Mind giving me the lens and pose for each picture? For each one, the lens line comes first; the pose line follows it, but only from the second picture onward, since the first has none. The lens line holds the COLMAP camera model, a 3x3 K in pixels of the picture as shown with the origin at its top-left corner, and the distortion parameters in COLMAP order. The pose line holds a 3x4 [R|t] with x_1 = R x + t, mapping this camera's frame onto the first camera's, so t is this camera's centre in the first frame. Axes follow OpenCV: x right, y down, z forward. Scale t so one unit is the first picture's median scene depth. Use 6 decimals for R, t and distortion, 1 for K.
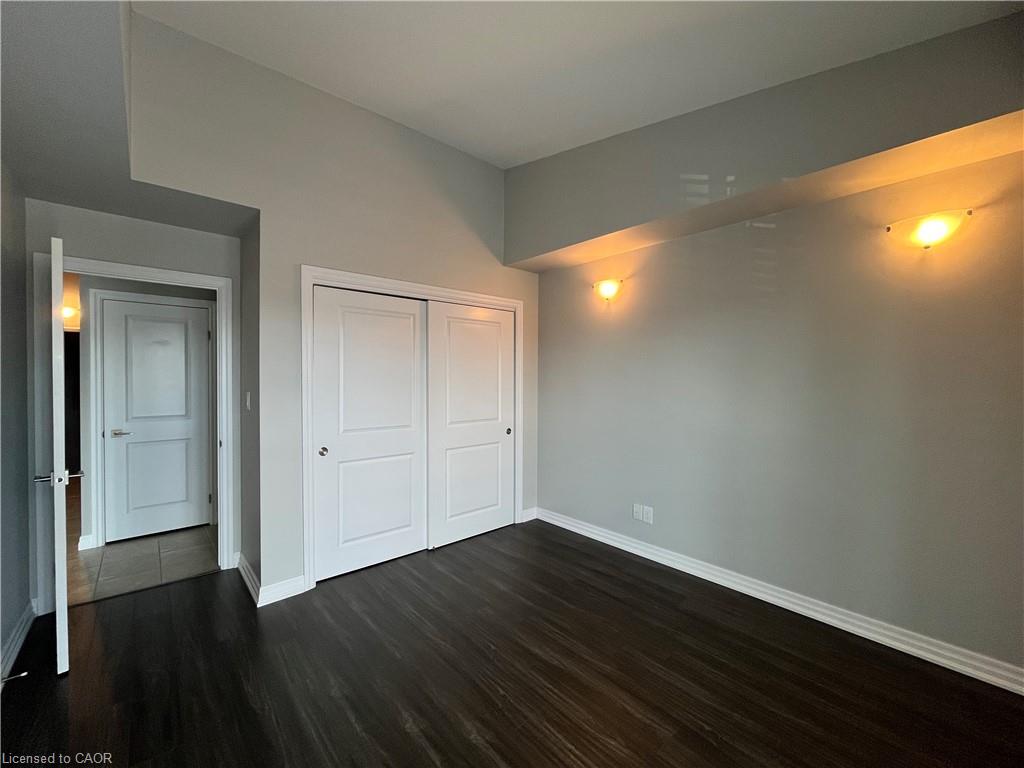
lens RADIAL K [[413.3, 0, 507.5], [0, 413.3, 386.1], [0, 0, 1]] dist [0.001193, -0.000167]
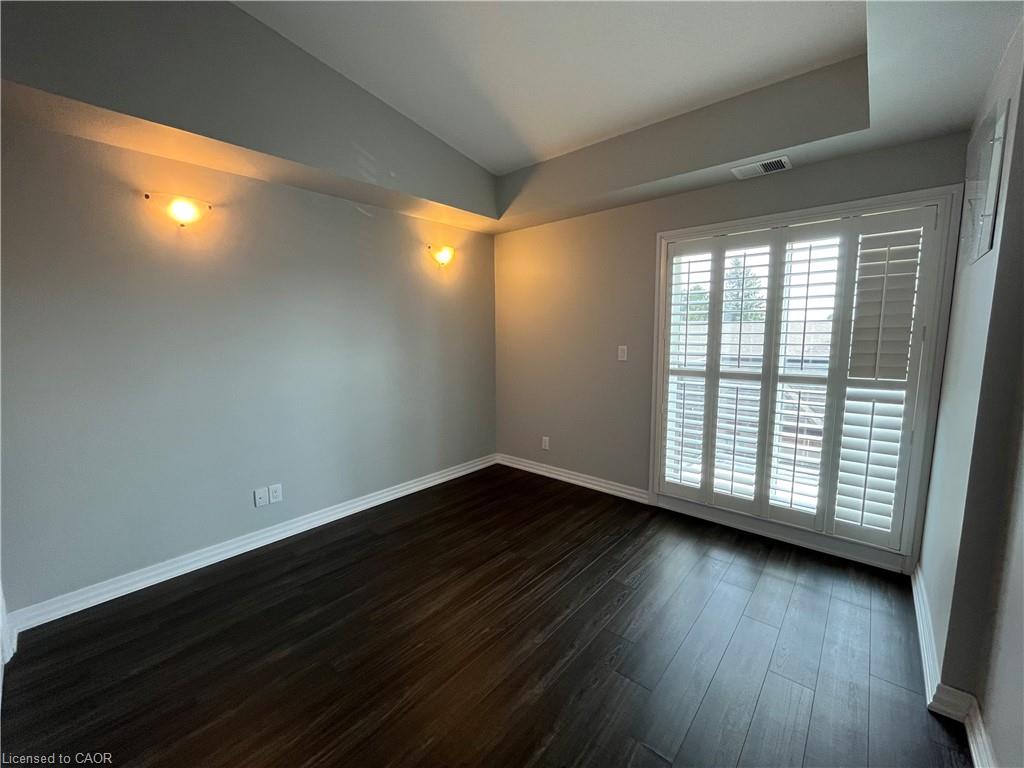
lens RADIAL K [[413.3, 0, 505.1], [0, 413.3, 383.6], [0, 0, 1]] dist [0.001193, -0.000167]
pose [[-0.123248, -0.113918, 0.985816, -0.652116], [0.042311, 0.991883, 0.119909, -0.009109], [-0.991474, 0.056490, -0.117427, 0.687130]]
